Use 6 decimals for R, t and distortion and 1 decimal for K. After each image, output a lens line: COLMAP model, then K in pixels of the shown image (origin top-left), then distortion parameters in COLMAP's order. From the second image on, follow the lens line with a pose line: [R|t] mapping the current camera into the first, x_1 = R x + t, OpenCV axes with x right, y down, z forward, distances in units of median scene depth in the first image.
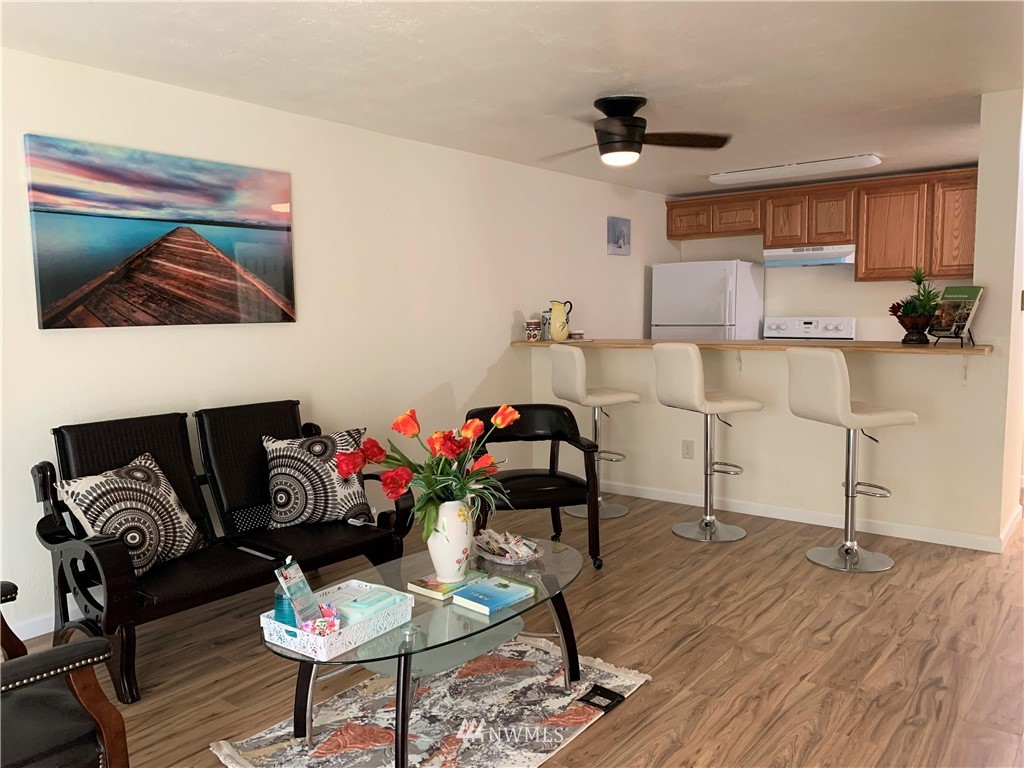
lens RADIAL K [[798.6, 0, 490.2], [0, 798.6, 394.1], [0, 0, 1]] dist [0.034752, -0.056347]
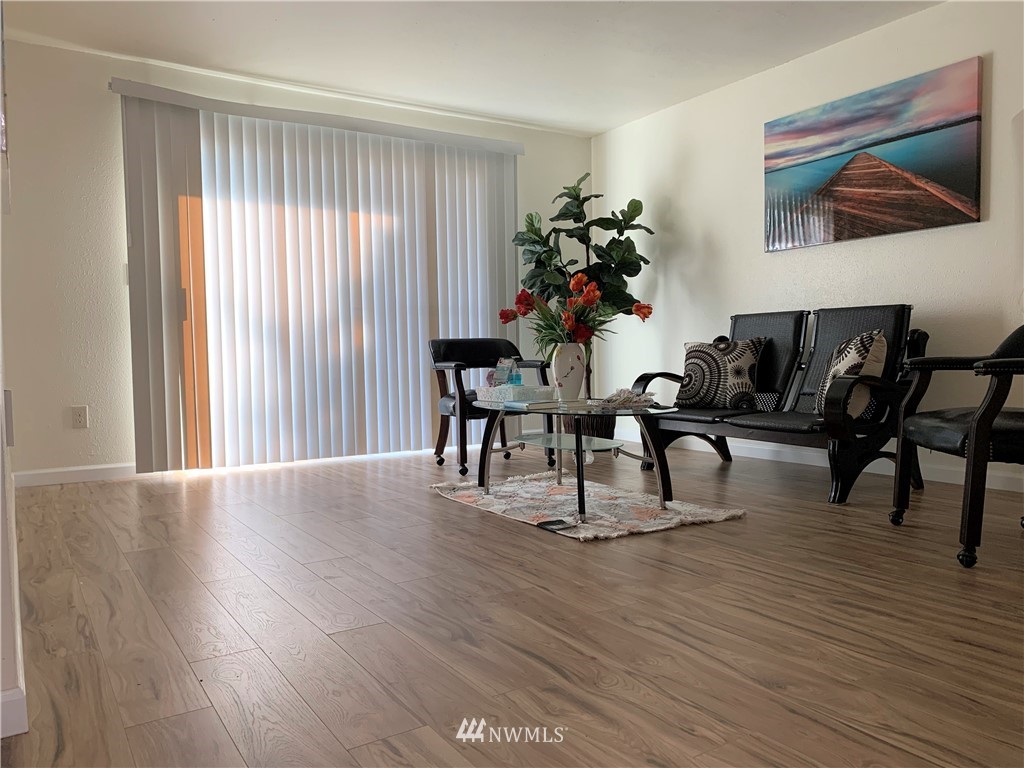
lens RADIAL K [[798.6, 0, 511.1], [0, 798.6, 393.4], [0, 0, 1]] dist [0.034752, -0.056347]
pose [[-0.333635, 0.070408, -0.940069, 0.913679], [-0.076269, 0.991922, 0.101360, 0.057232], [0.939612, 0.105515, -0.325570, 0.956008]]
